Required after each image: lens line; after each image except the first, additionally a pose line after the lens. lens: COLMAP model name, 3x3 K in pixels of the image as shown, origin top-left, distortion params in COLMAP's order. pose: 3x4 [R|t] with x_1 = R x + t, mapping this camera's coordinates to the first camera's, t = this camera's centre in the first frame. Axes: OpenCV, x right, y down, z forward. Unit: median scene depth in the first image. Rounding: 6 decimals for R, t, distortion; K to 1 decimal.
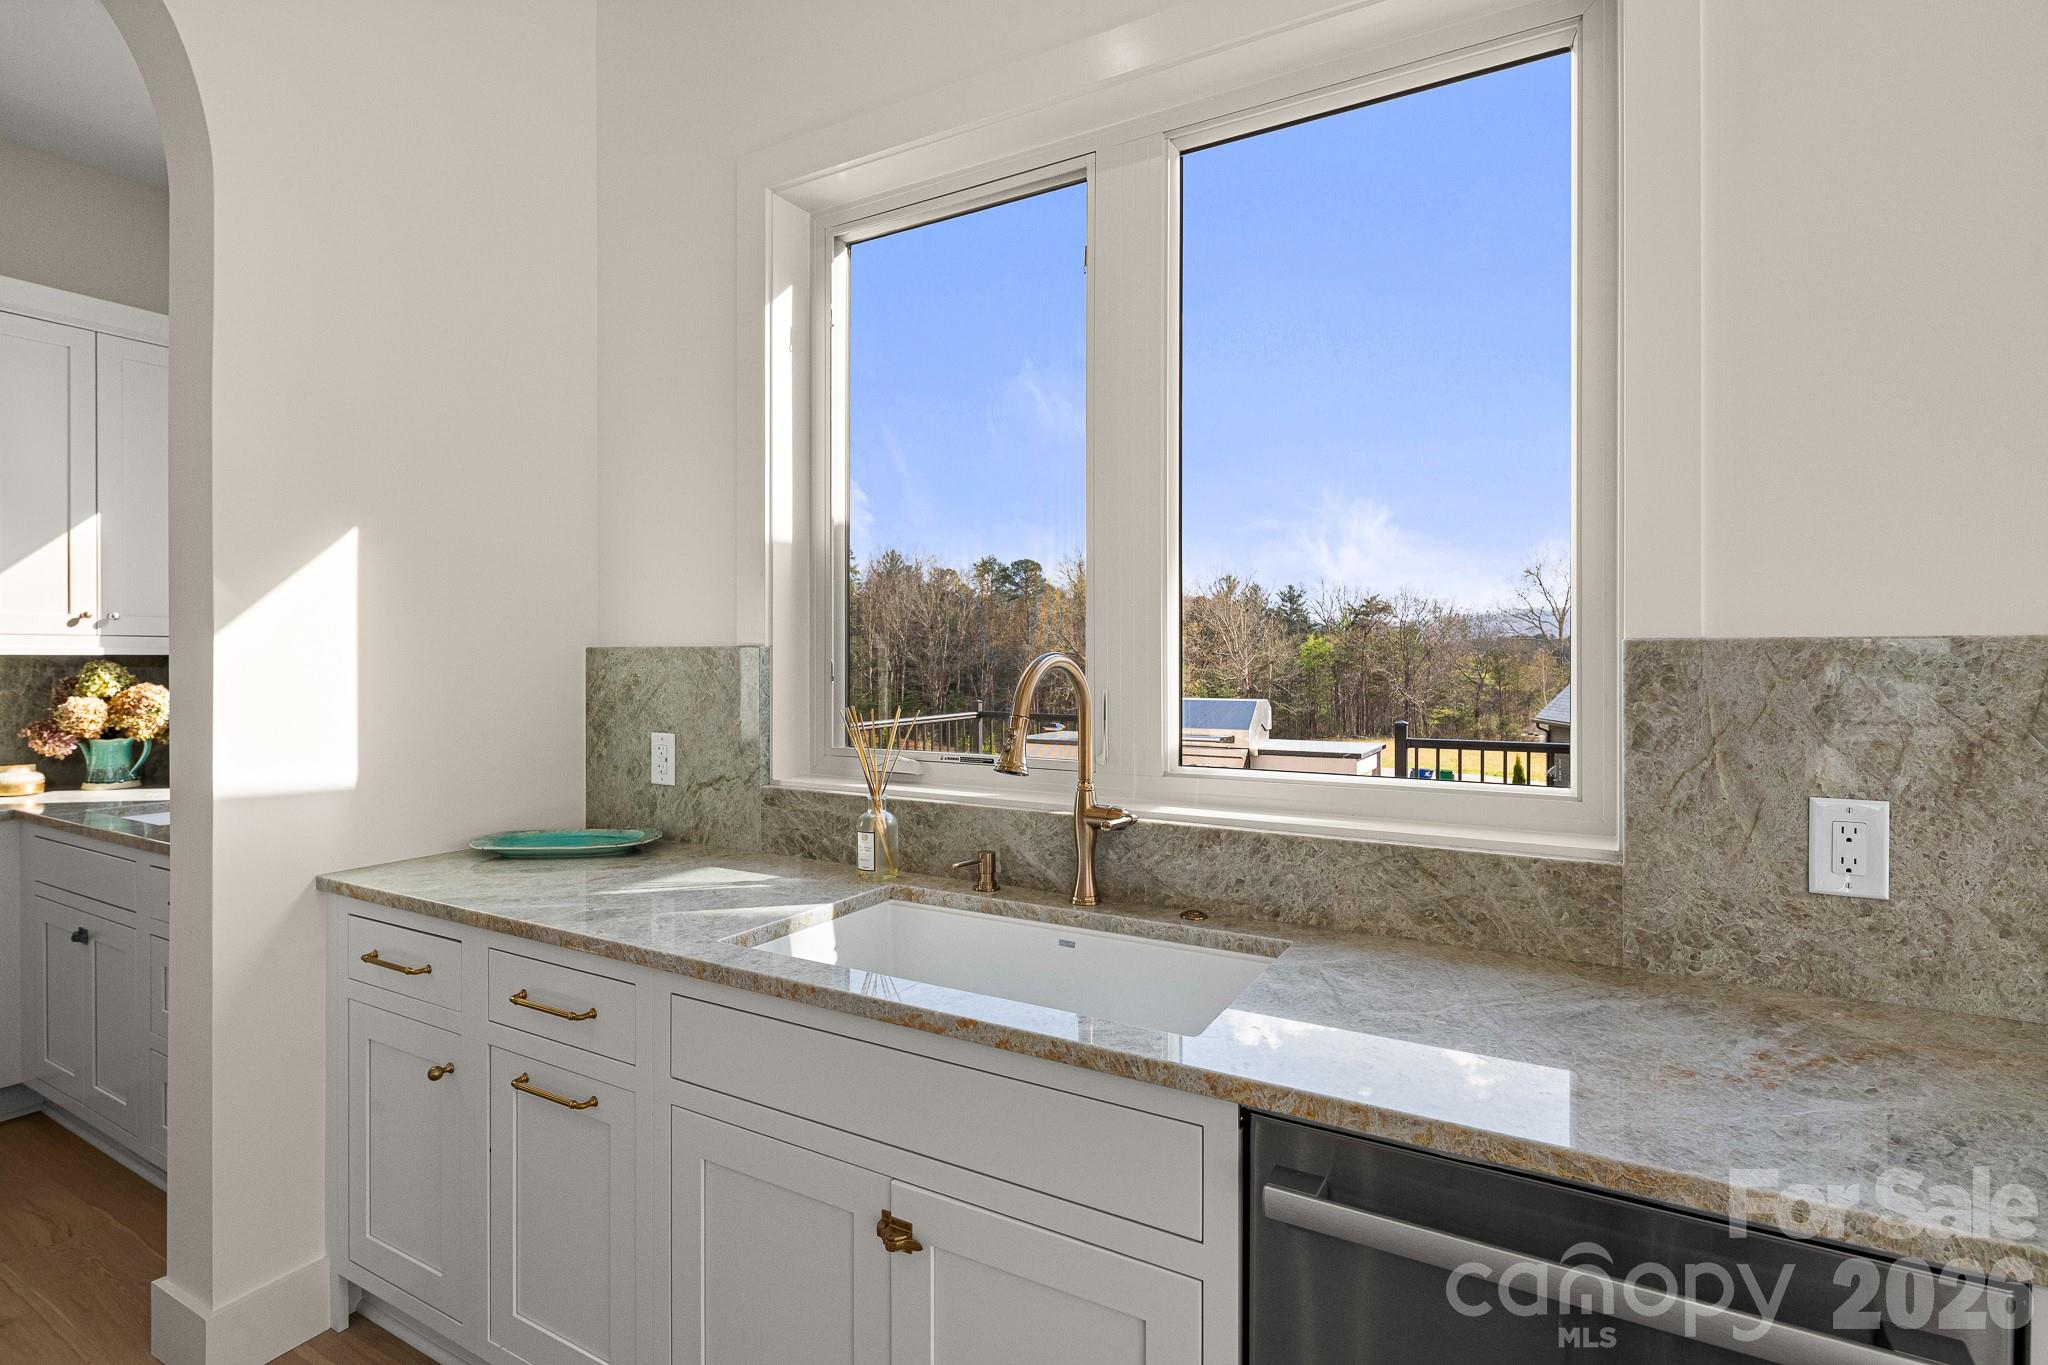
lens RADIAL K [[1001.0, 0, 1015.5], [0, 1001.0, 651.1], [0, 0, 1]] dist [0.007857, -0.005170]
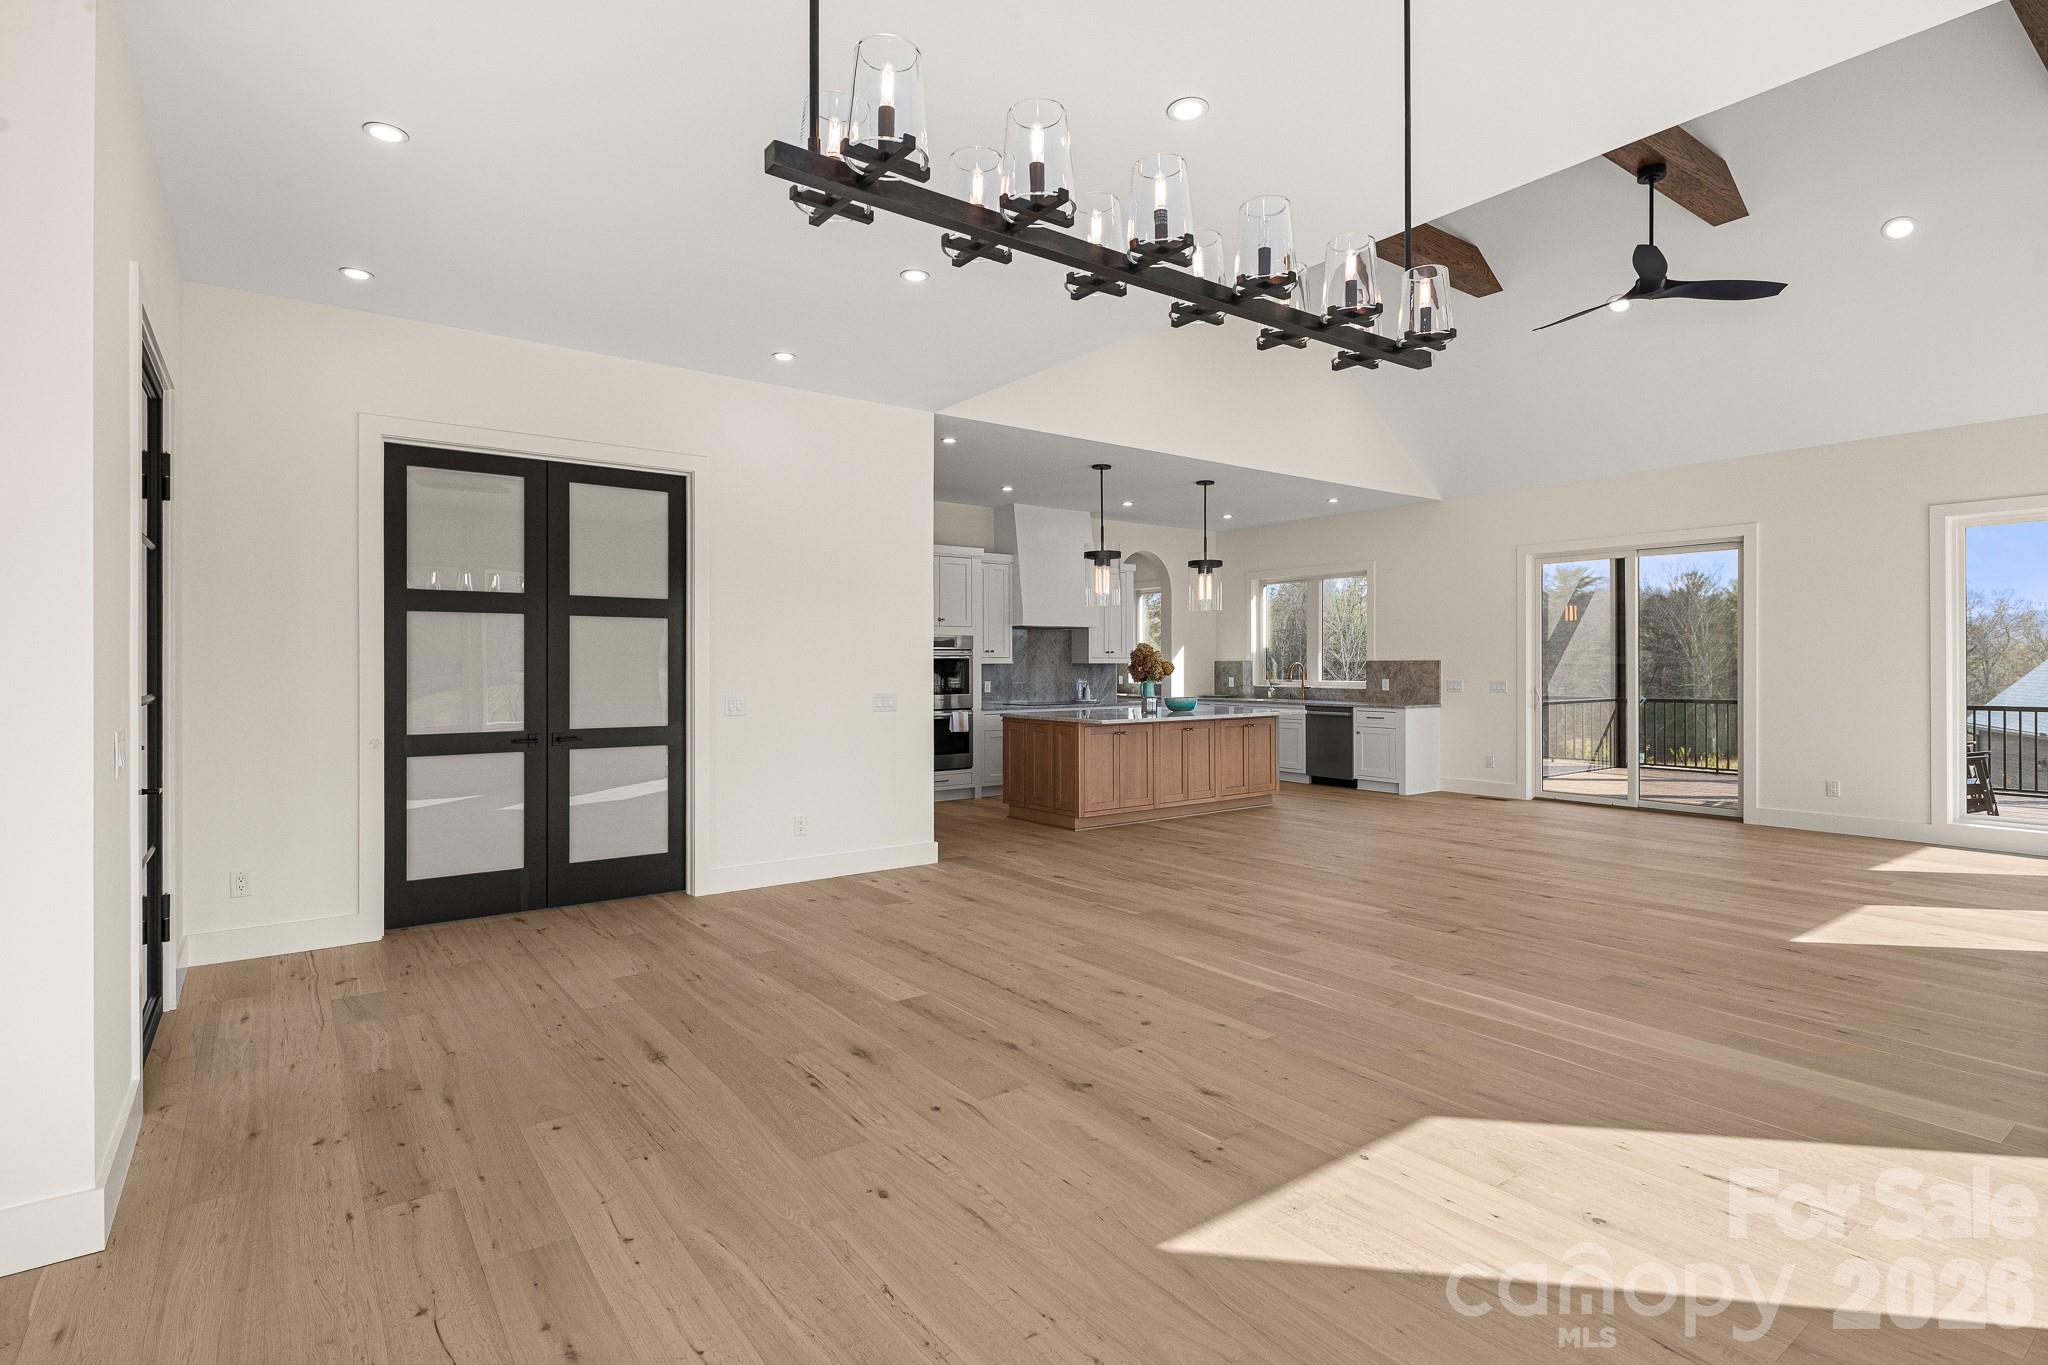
lens RADIAL K [[1001.0, 0, 1000.5], [0, 1001.0, 663.2], [0, 0, 1]] dist [0.007857, -0.005170]
pose [[0.913466, -0.002562, -0.406906, 0.809744], [0.004999, 0.999975, 0.004925, -0.030976], [0.406883, -0.006533, 0.913457, -5.071503]]
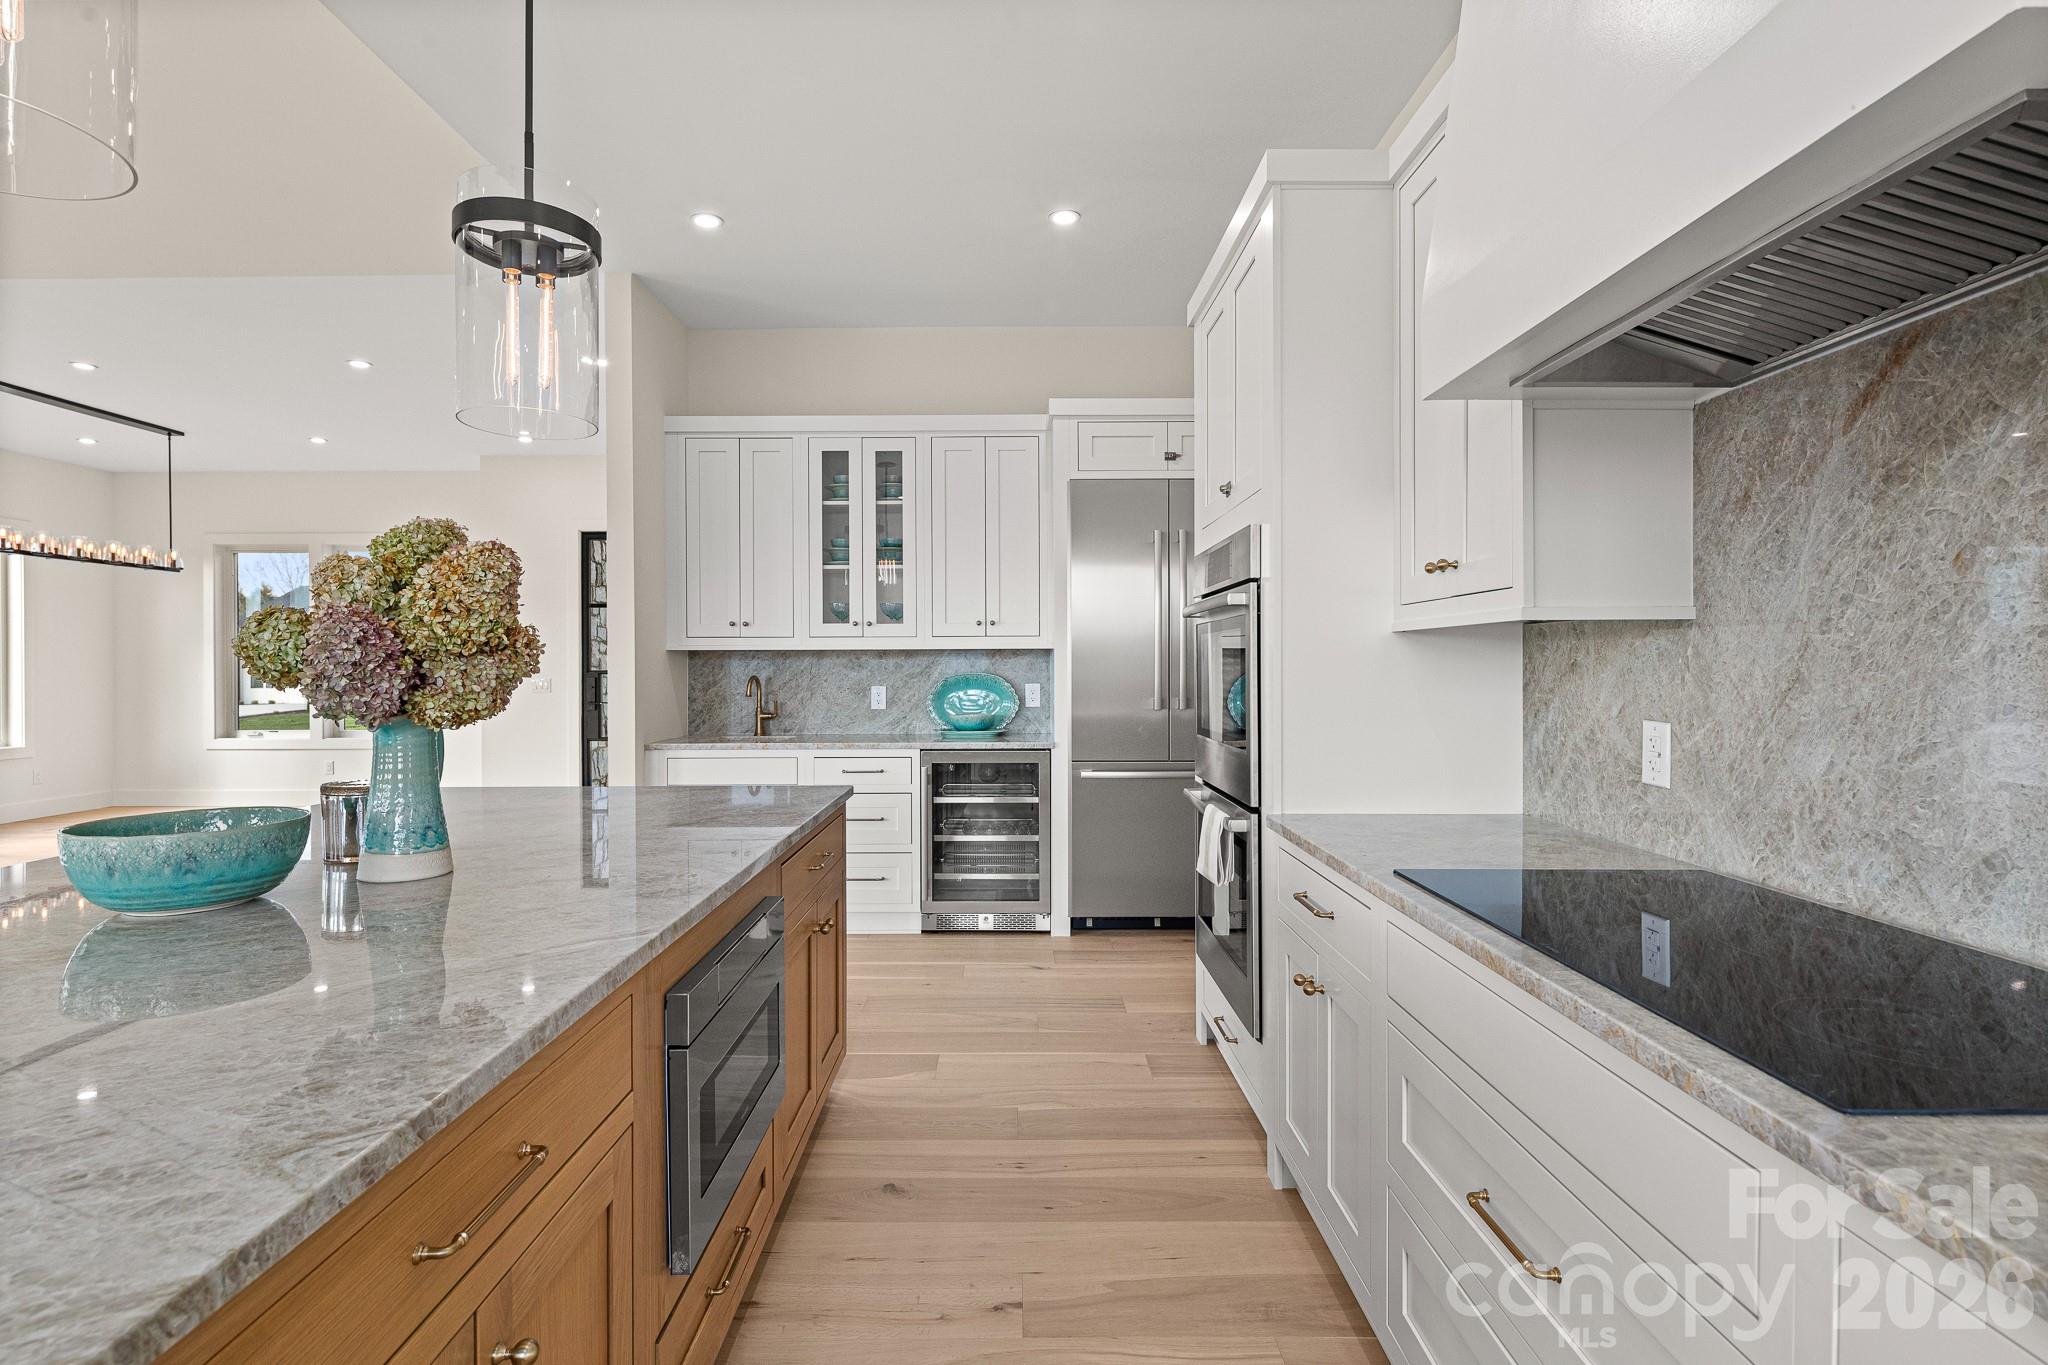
lens RADIAL K [[1001.0, 0, 1004.3], [0, 1001.0, 666.9], [0, 0, 1]] dist [0.007857, -0.005170]
pose [[-0.871086, 0.002974, -0.491122, -0.406849], [0.006058, 0.999971, -0.004690, 0.039079], [0.491094, -0.007060, -0.871078, 0.208015]]
